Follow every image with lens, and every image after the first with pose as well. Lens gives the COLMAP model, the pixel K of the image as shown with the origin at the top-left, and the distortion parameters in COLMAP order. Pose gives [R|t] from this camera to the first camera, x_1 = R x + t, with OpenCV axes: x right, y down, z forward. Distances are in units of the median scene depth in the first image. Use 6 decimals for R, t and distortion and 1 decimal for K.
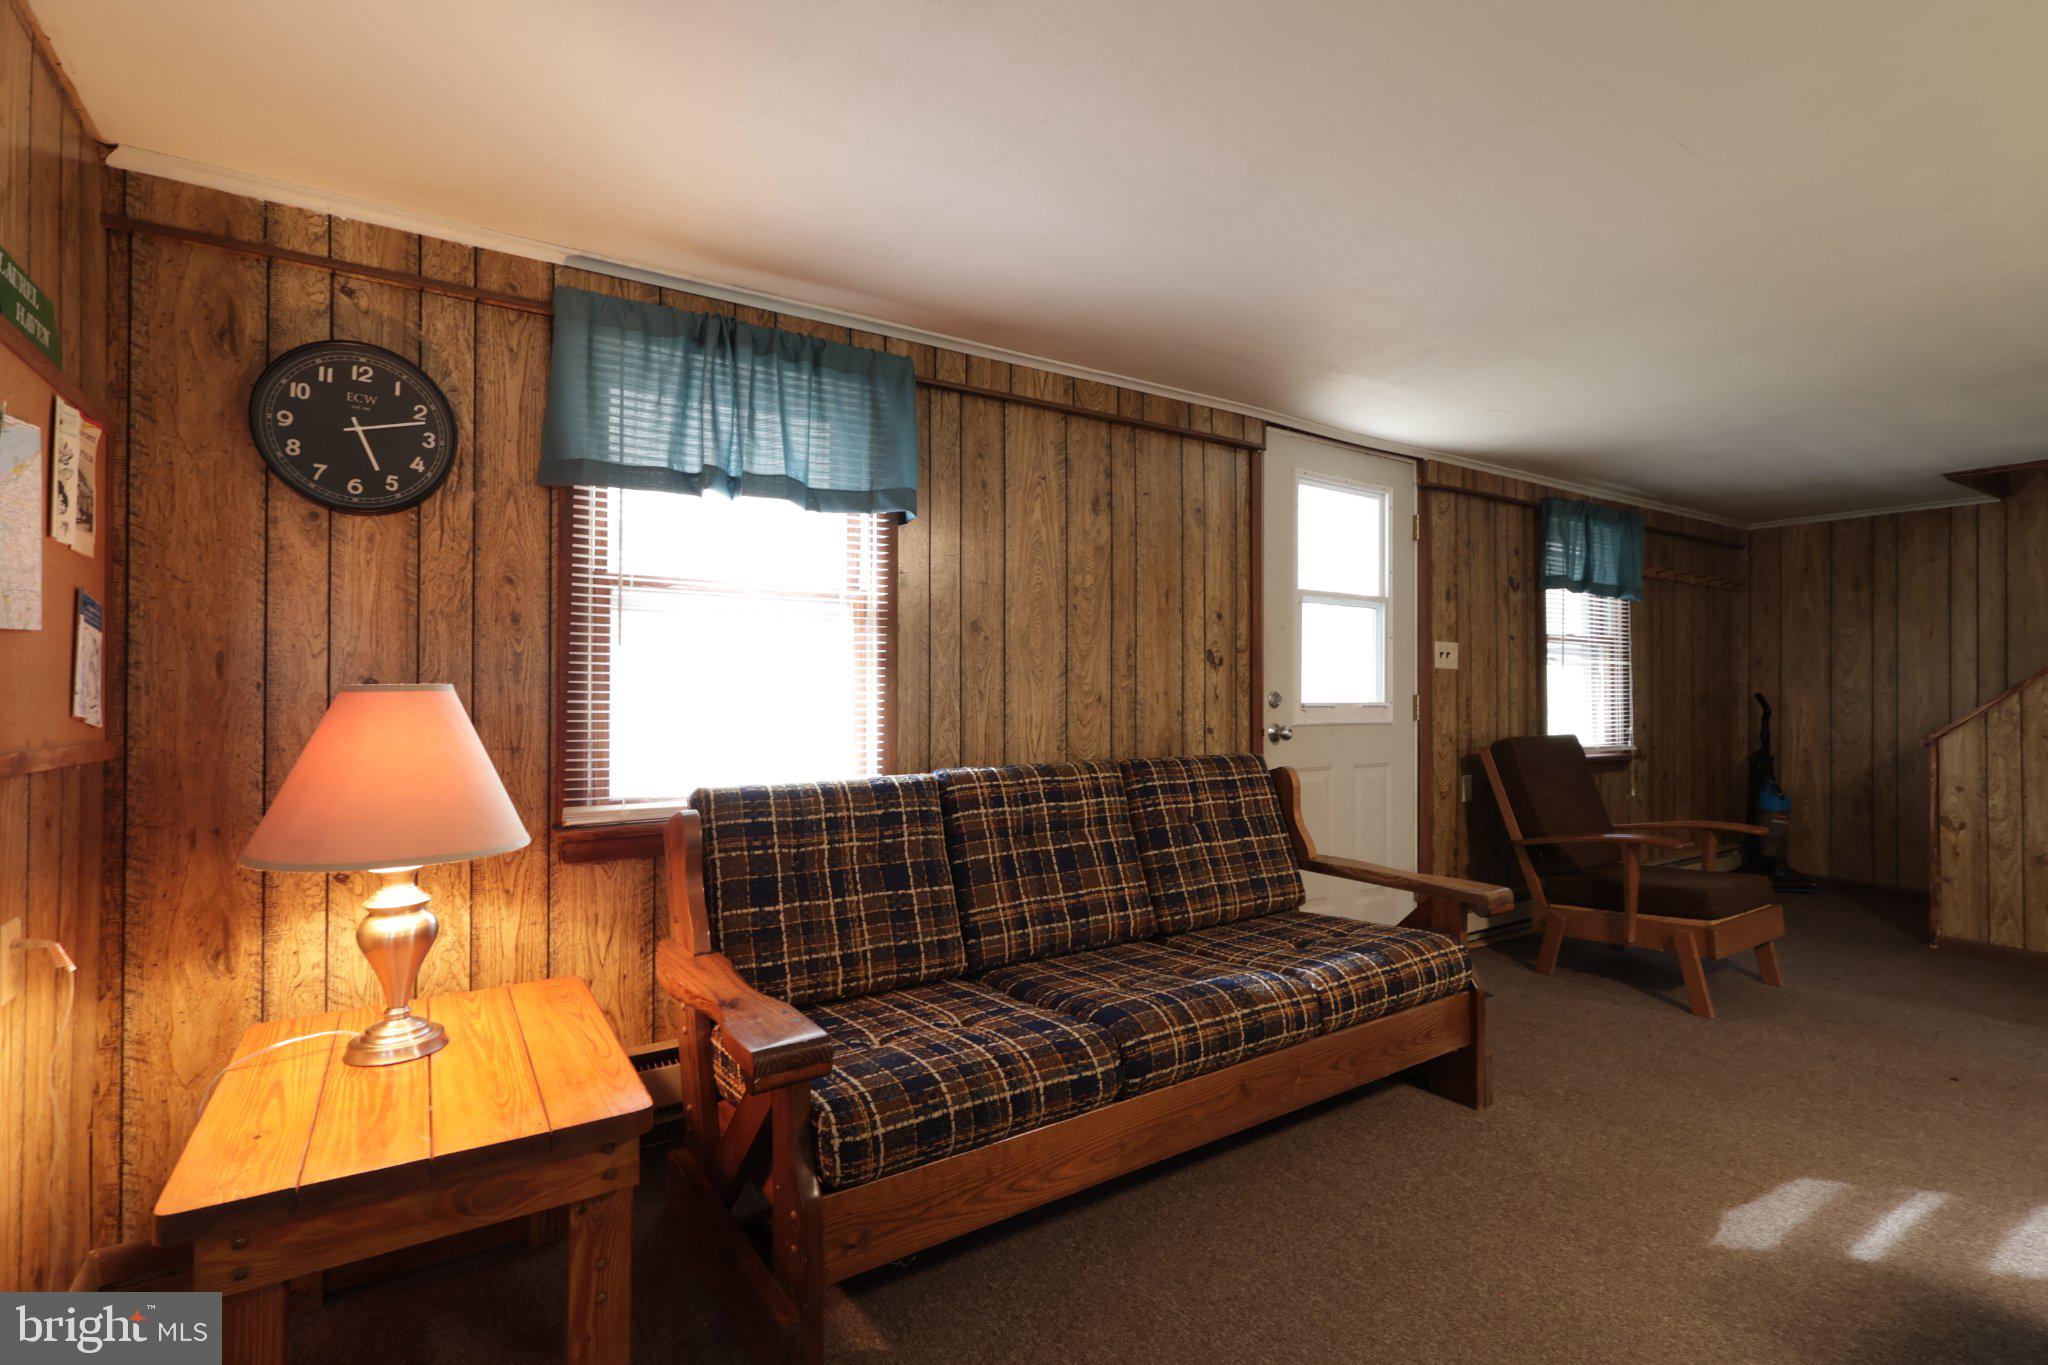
lens RADIAL K [[947.9, 0, 1019.0], [0, 947.9, 683.6], [0, 0, 1]] dist [-0.000692, 0.000572]
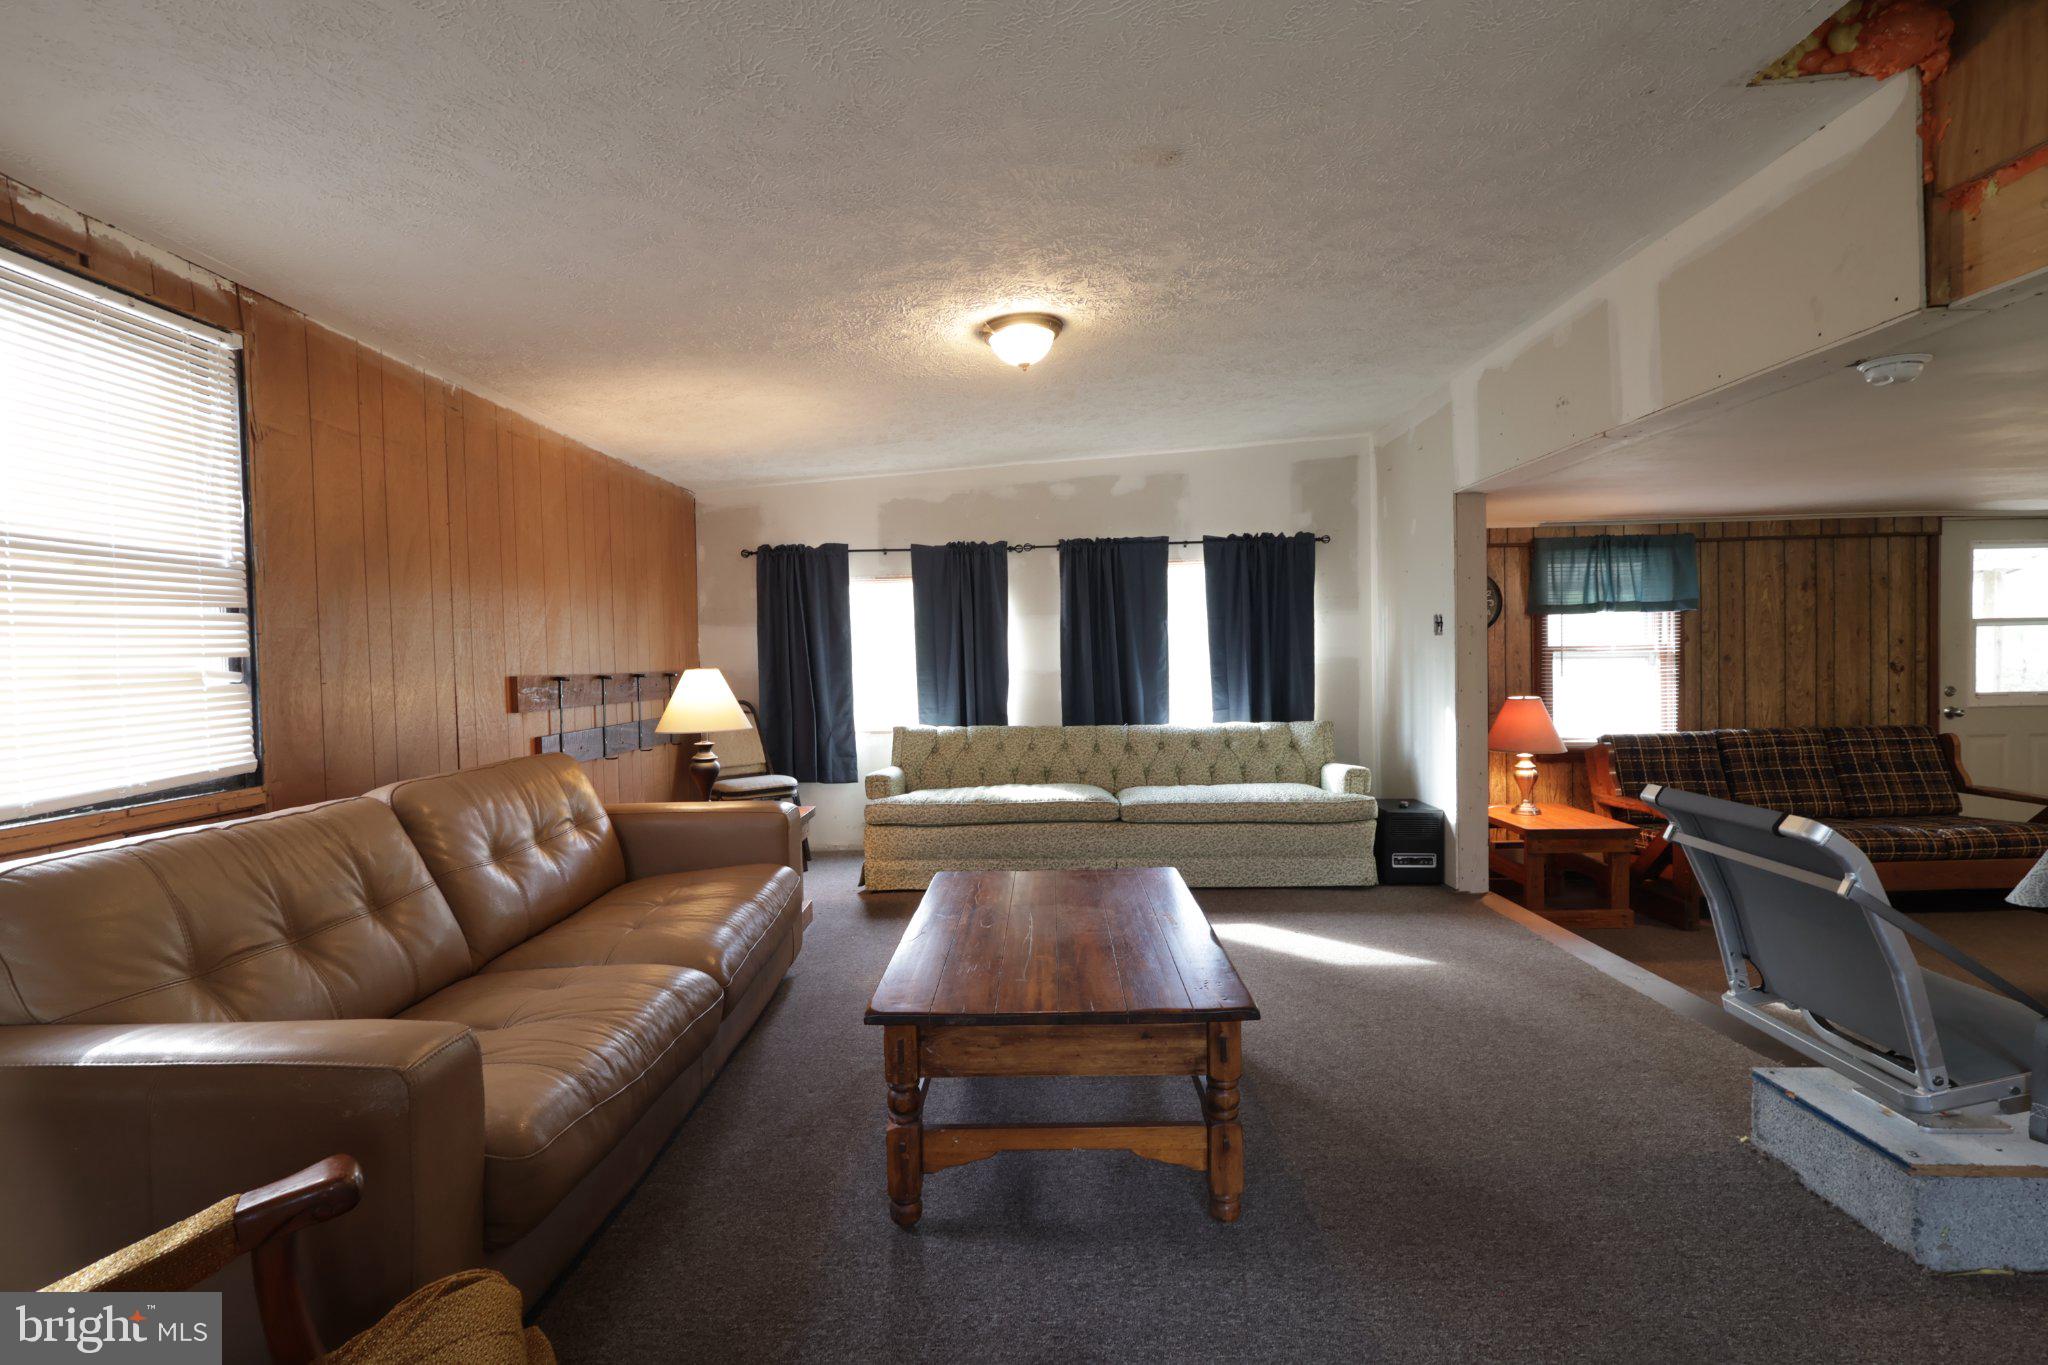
lens RADIAL K [[949.1, 0, 1019.4], [0, 949.1, 684.7], [0, 0, 1]] dist [0.000200, 0.000565]
pose [[0.830358, -0.004997, -0.557208, -0.155021], [0.028067, 0.999066, 0.032866, -0.102190], [0.556523, -0.042930, 0.829722, -1.344424]]
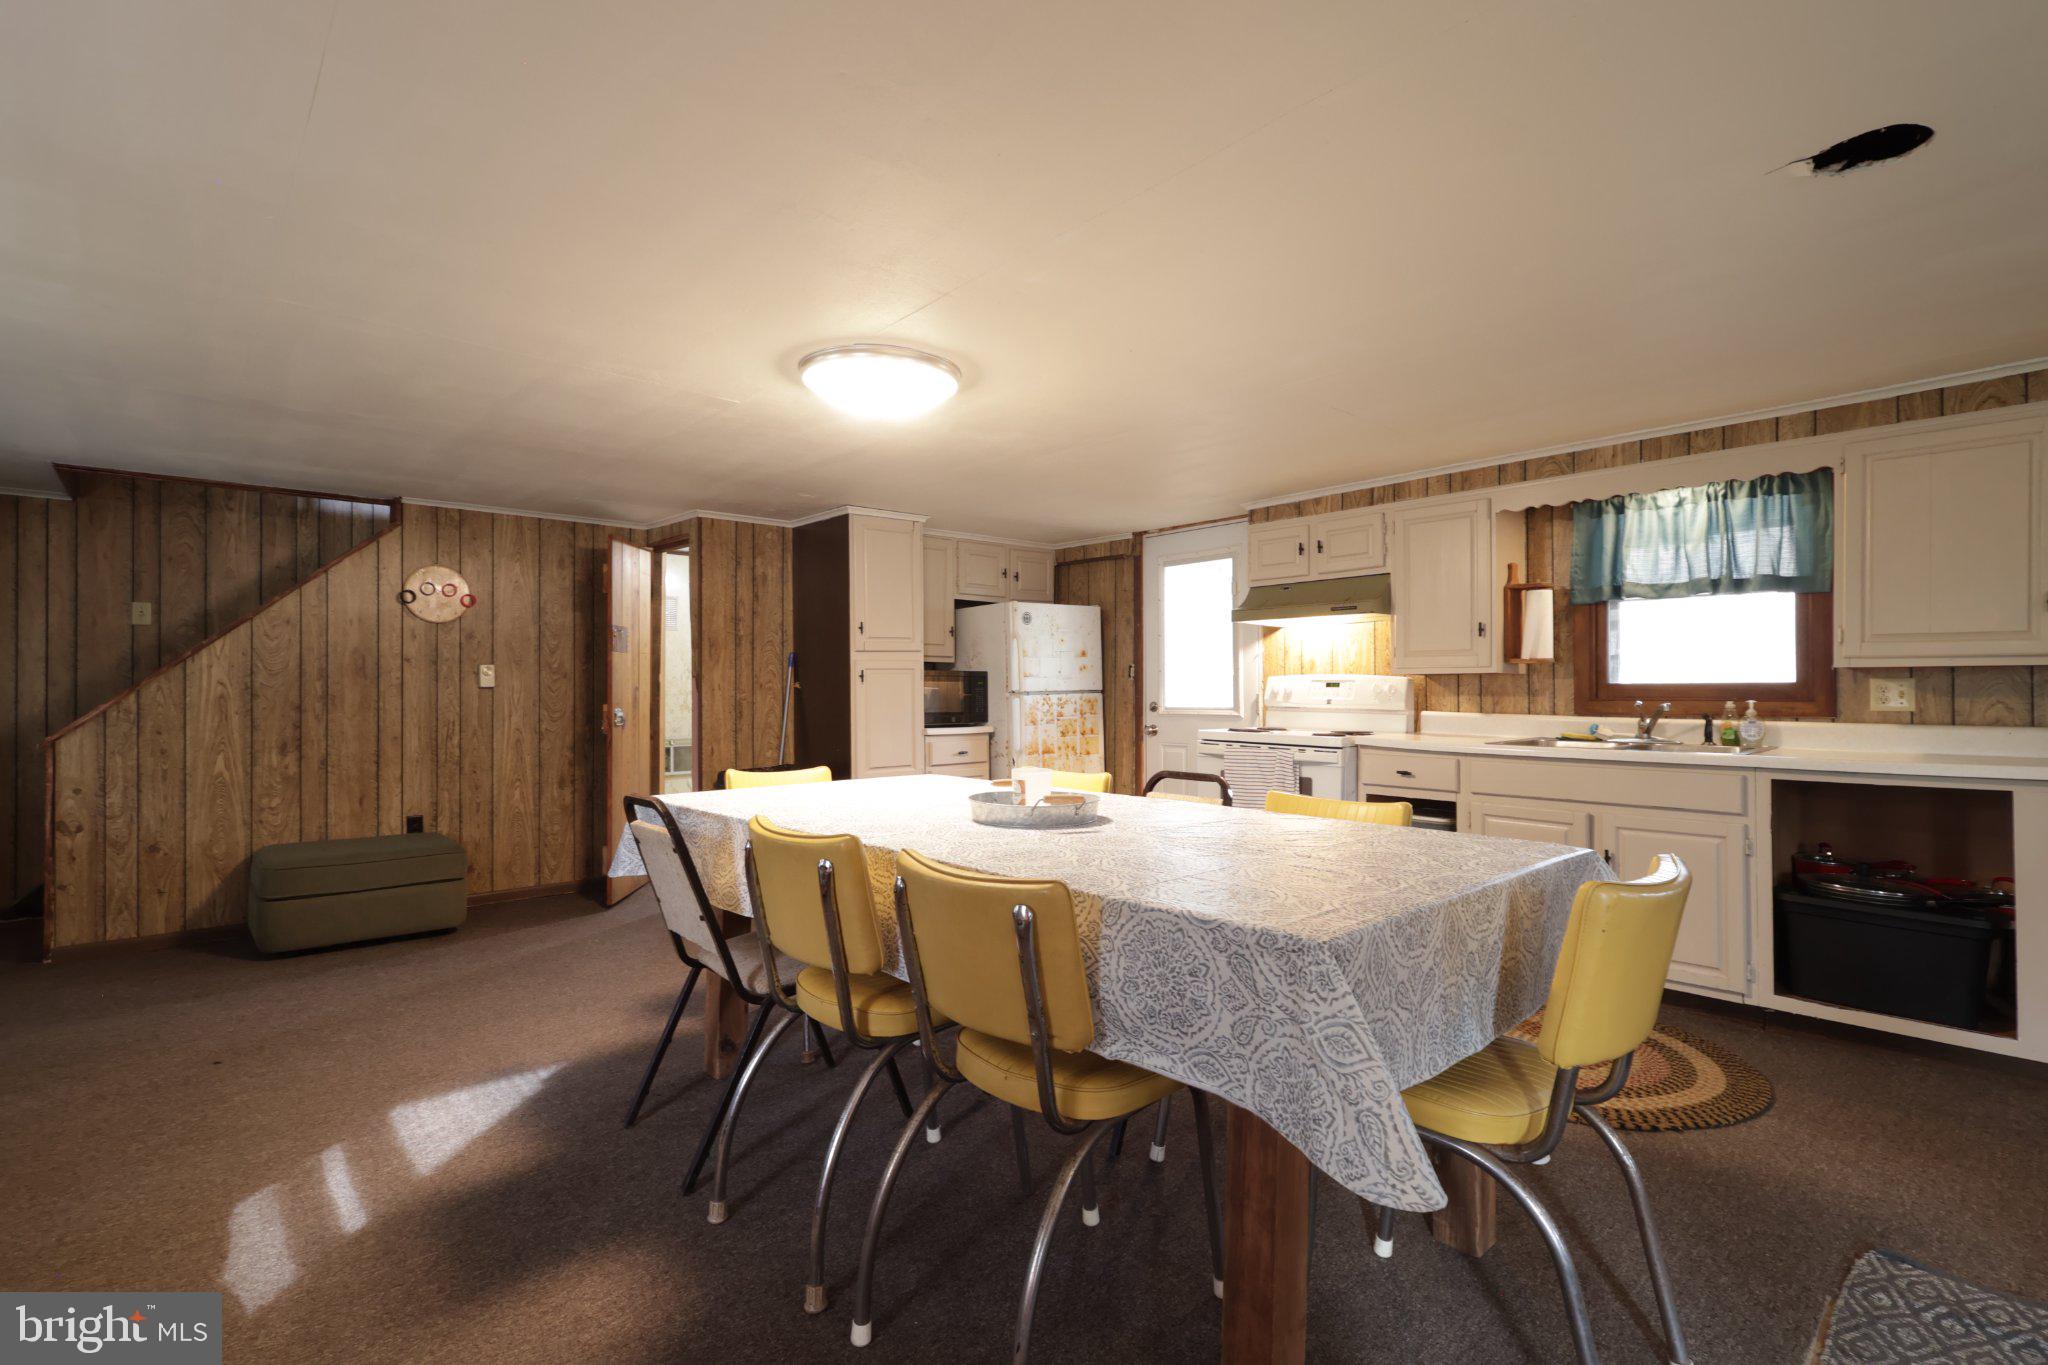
lens RADIAL K [[949.8, 0, 1017.7], [0, 949.8, 679.5], [0, 0, 1]] dist [0.001317, 0.000192]
pose [[-0.146999, 0.005894, 0.989119, -0.164983], [-0.003427, 0.999973, -0.006468, -0.001082], [-0.989131, -0.004340, -0.146974, 0.259042]]
